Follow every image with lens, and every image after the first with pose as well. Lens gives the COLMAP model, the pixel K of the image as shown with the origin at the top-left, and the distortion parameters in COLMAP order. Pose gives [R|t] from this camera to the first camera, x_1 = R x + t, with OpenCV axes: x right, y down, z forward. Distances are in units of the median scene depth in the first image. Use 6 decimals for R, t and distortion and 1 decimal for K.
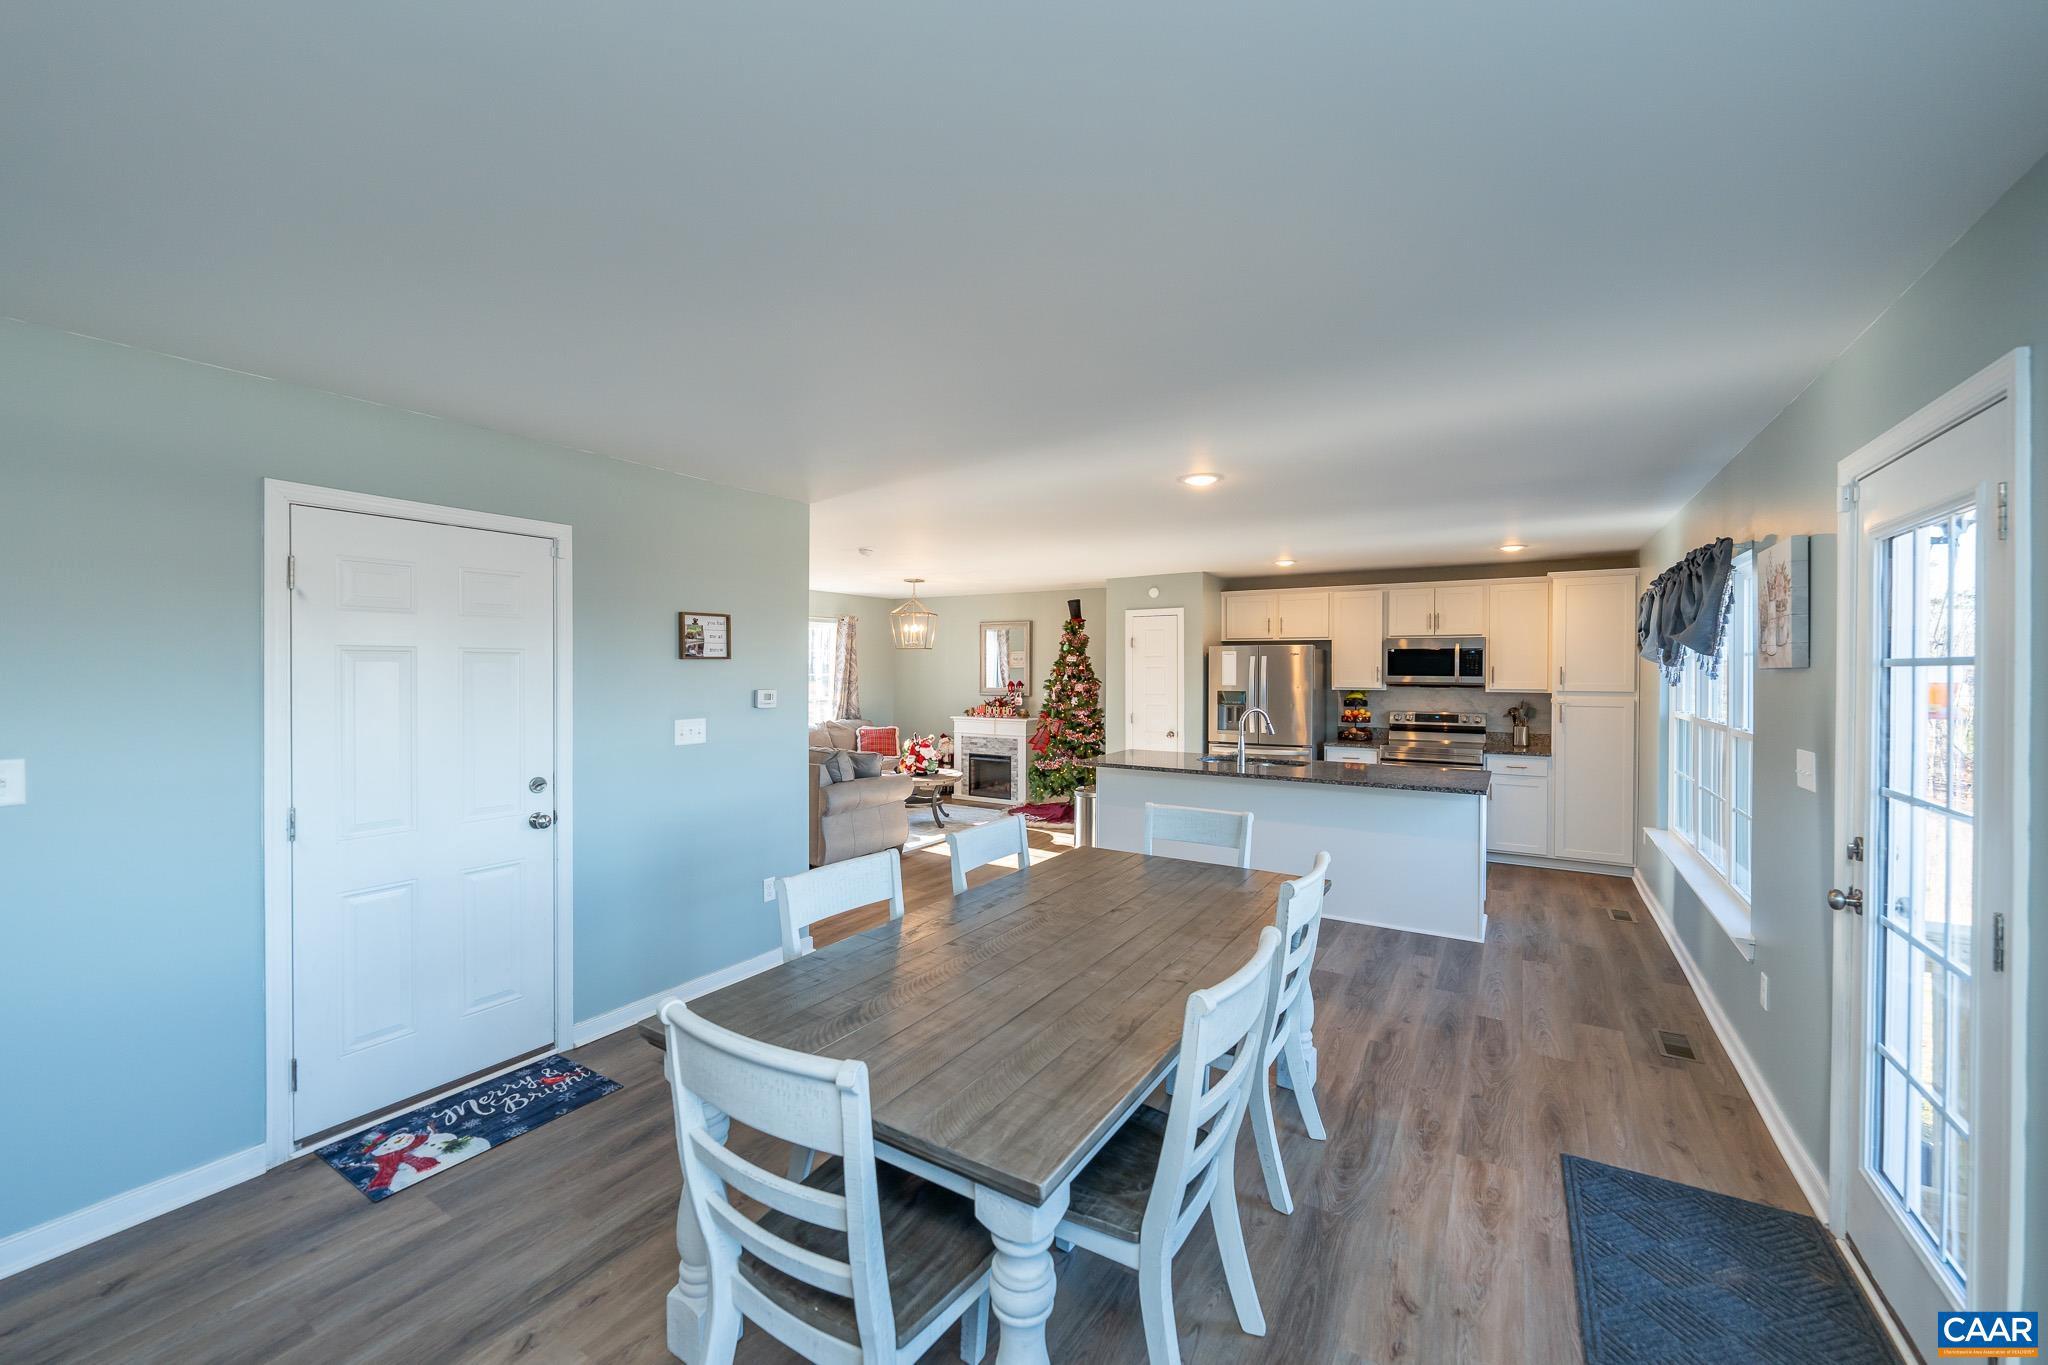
lens RADIAL K [[808.1, 0, 1017.5], [0, 808.1, 677.3], [0, 0, 1]] dist [-0.001051, -0.000959]
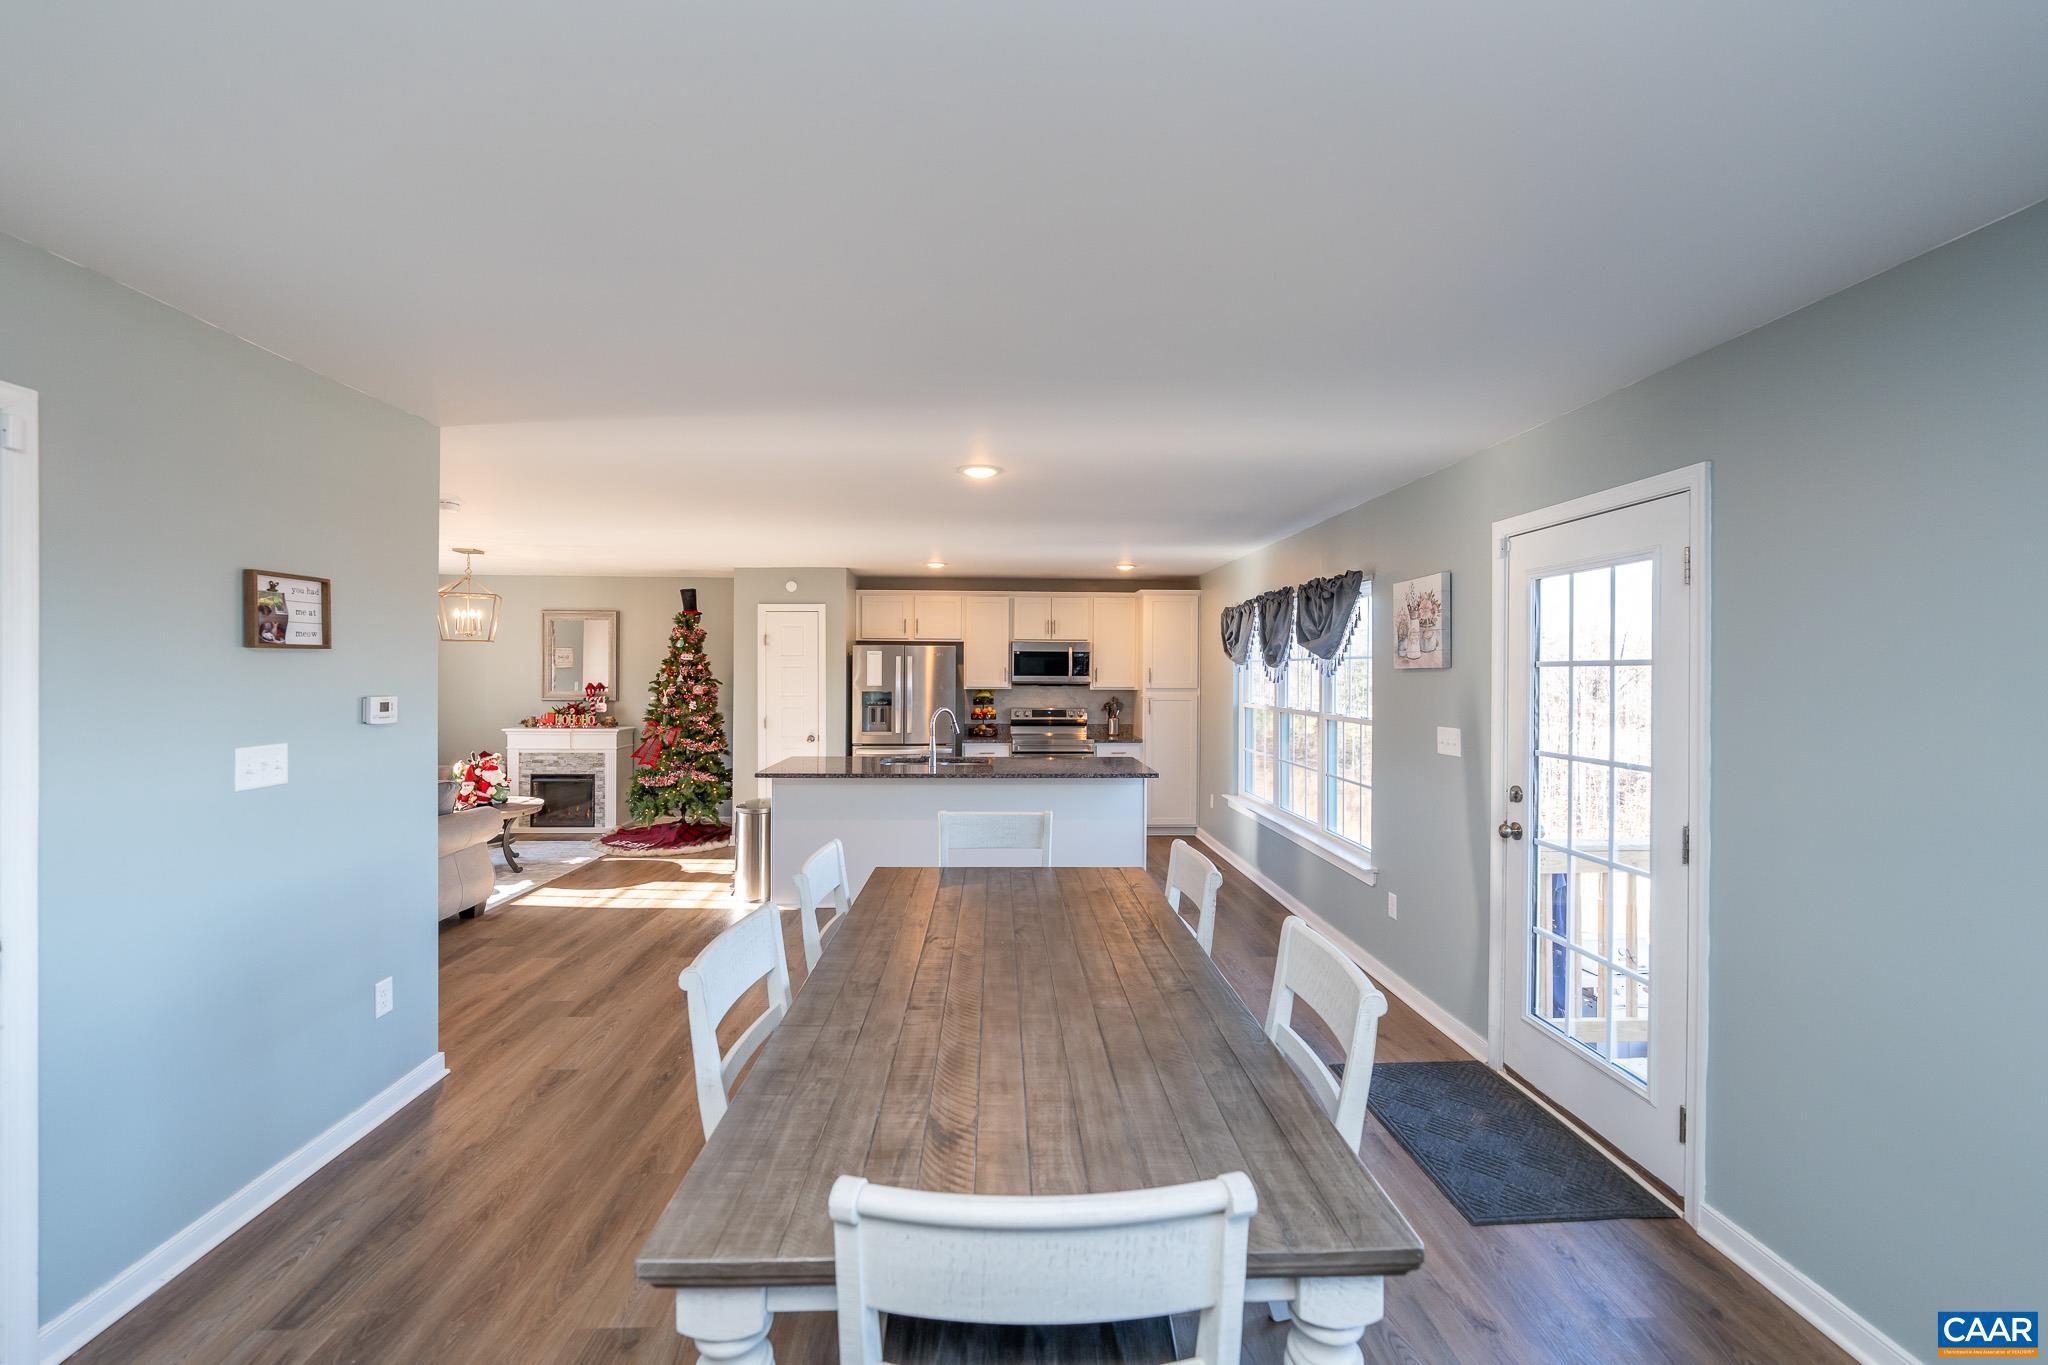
lens RADIAL K [[808.1, 0, 1022.4], [0, 808.1, 677.2], [0, 0, 1]] dist [-0.001051, -0.000959]
pose [[0.824814, -0.001842, 0.565401, -0.156023], [0.002981, 0.999995, -0.001091, 0.001336], [-0.565396, 0.002585, 0.824815, 0.098107]]
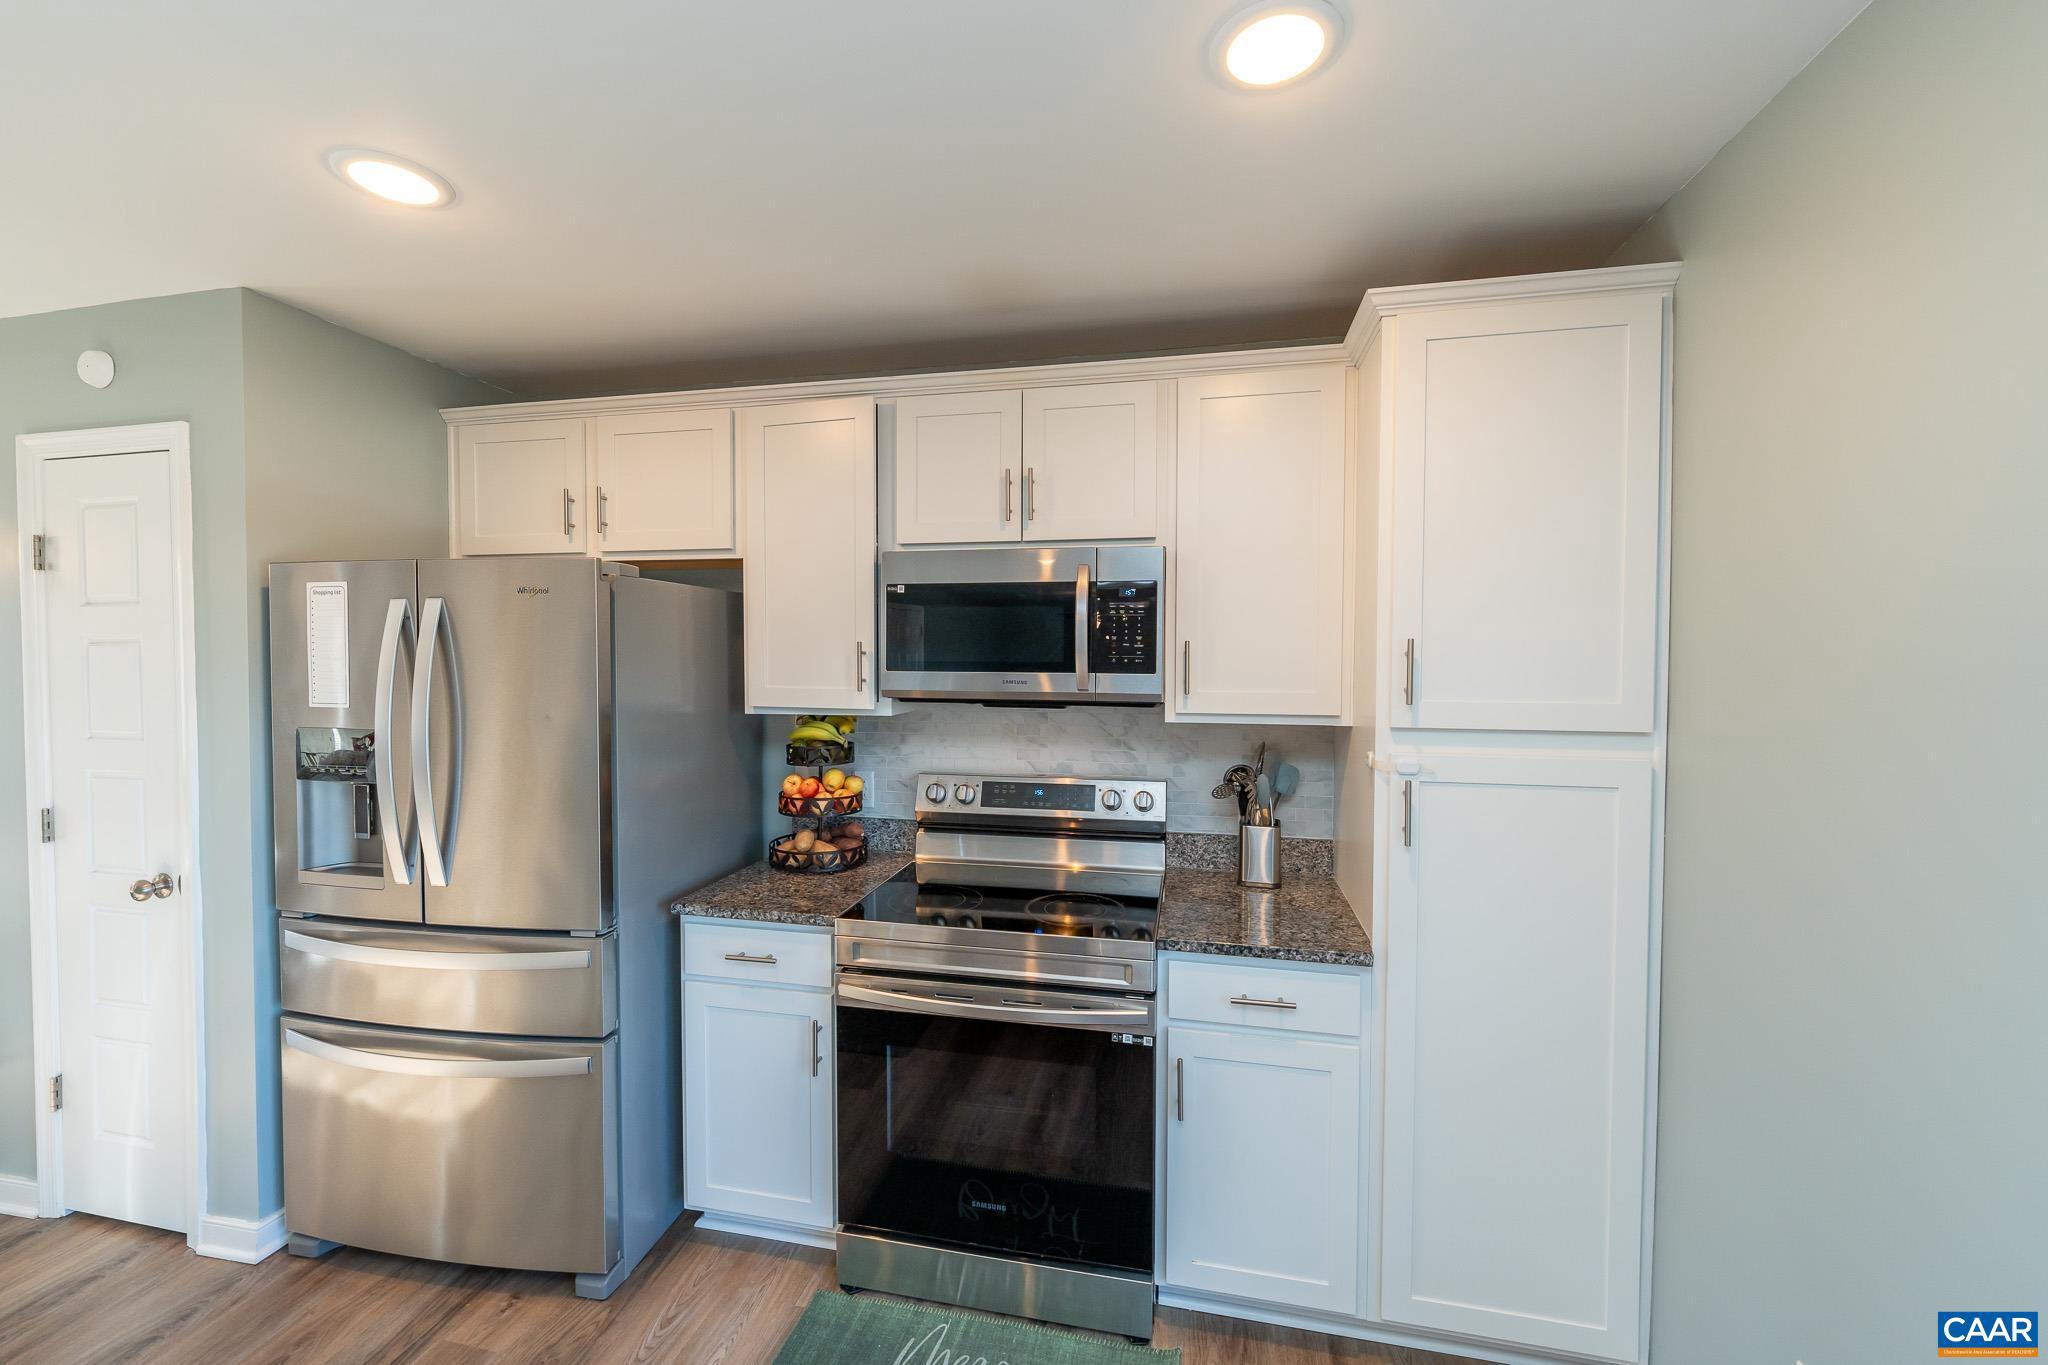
lens RADIAL K [[808.1, 0, 1031.9], [0, 808.1, 679.4], [0, 0, 1]] dist [-0.001051, -0.000959]
pose [[0.937413, -0.007532, 0.348137, 0.421198], [0.002141, 0.999872, 0.015868, -0.003751], [-0.348212, -0.014130, 0.937309, 0.723045]]
